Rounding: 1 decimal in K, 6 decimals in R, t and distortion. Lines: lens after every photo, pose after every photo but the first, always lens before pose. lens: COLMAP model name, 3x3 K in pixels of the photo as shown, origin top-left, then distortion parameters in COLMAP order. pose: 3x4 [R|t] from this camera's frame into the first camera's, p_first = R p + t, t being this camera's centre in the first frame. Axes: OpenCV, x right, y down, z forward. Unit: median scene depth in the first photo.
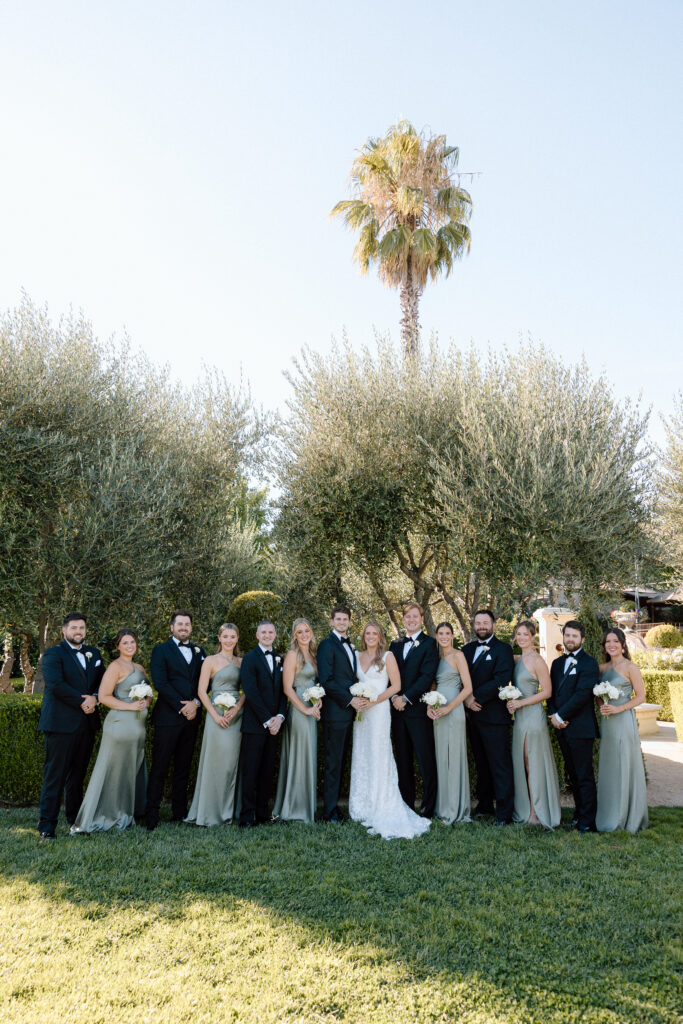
lens RADIAL K [[814.3, 0, 340.7], [0, 814.3, 552.3], [0, 0, 1]] dist [0.144605, -0.156091]
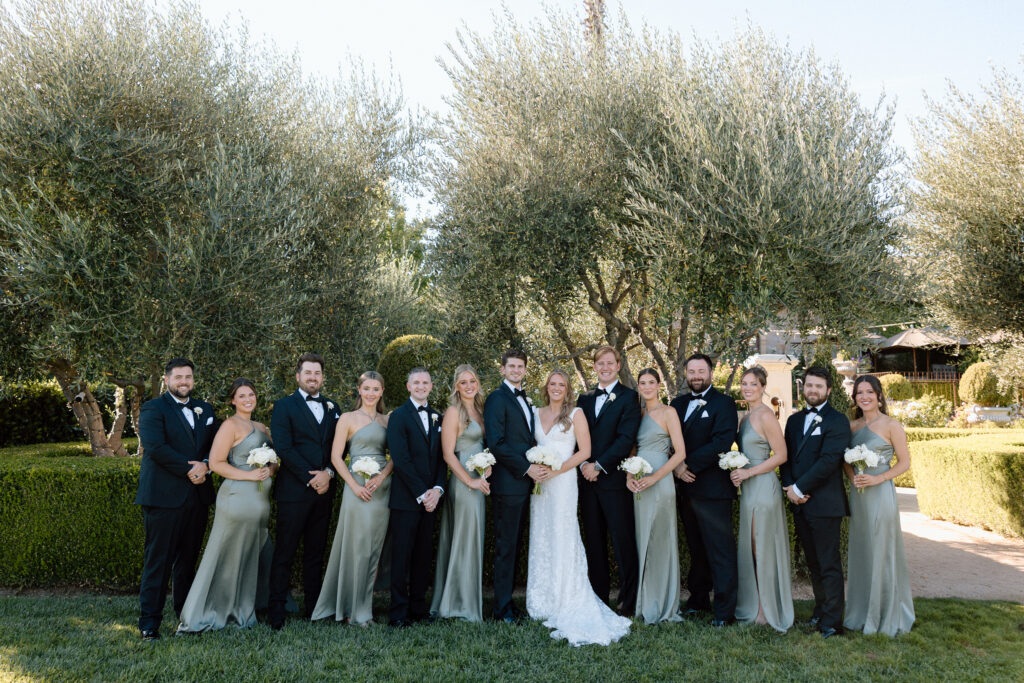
lens RADIAL K [[934.1, 0, 480.5], [0, 934.1, 339.2], [0, 0, 1]] dist [0.087398, -0.141201]
pose [[0.999334, -0.004554, -0.036202, -0.000061], [0.006300, 0.998814, 0.048270, 0.013199], [0.035939, -0.048466, 0.998178, 0.108373]]
